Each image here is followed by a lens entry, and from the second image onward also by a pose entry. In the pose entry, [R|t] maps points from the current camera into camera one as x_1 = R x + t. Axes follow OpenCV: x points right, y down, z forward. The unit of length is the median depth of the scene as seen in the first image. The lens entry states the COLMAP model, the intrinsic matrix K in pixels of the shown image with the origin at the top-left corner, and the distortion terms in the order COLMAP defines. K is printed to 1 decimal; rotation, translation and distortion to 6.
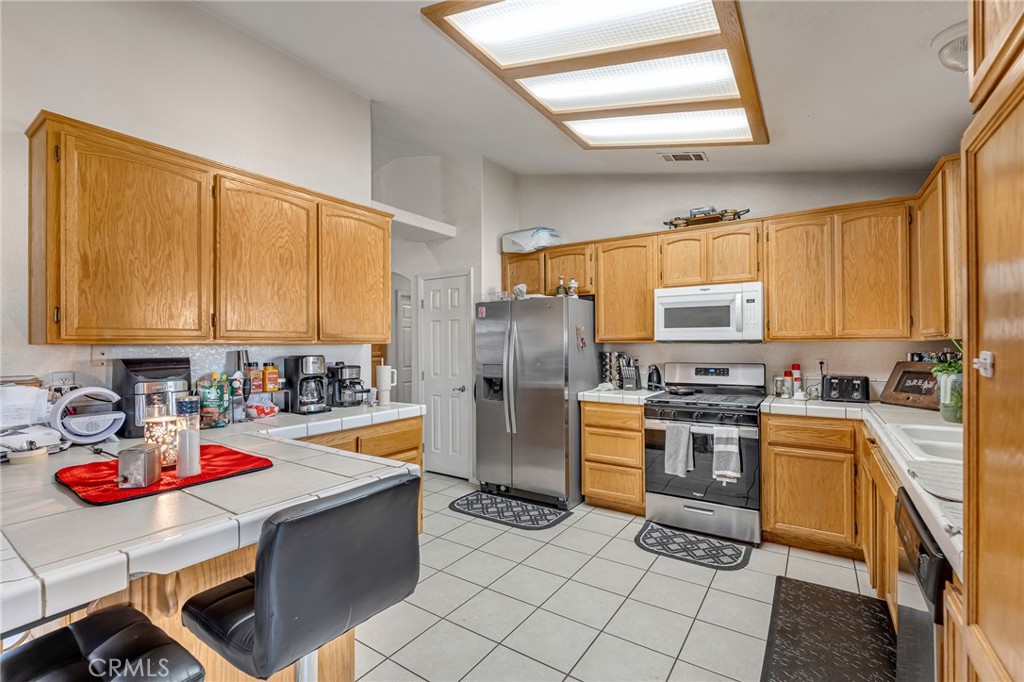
lens RADIAL K [[452.2, 0, 511.7], [0, 452.2, 331.5], [0, 0, 1]] dist [-0.001933, -0.000066]
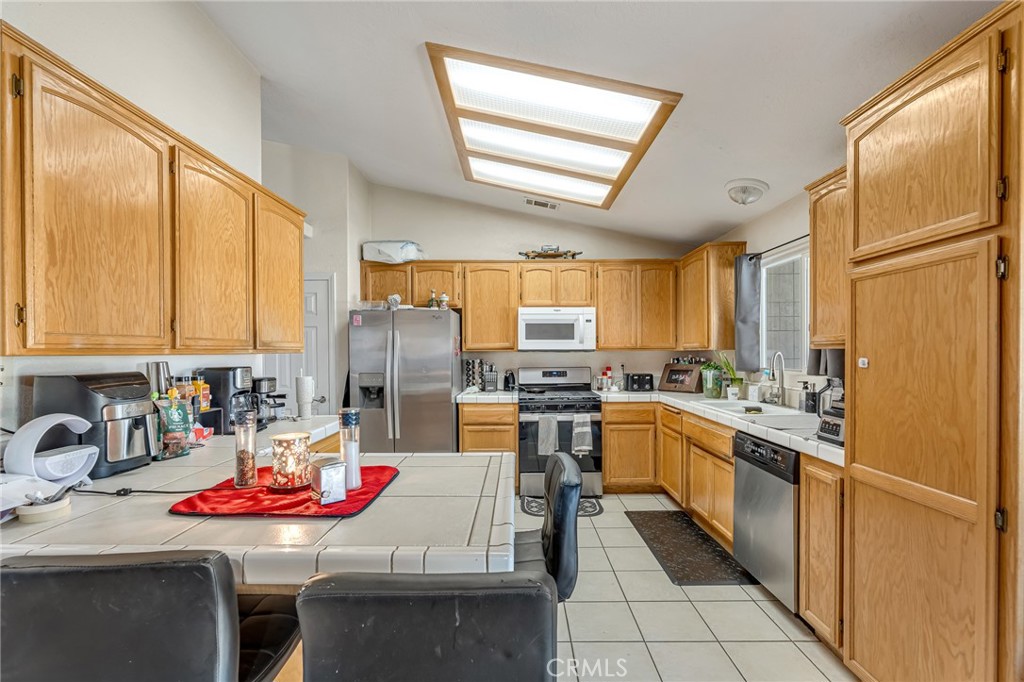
lens RADIAL K [[454.0, 0, 512.0], [0, 454.0, 341.0], [0, 0, 1]] dist [-0.004144, -0.000494]
pose [[0.832942, 0.012503, 0.553219, -0.436212], [-0.015398, 0.999881, 0.000587, -0.004588], [-0.553146, -0.009007, 0.833036, -0.012396]]
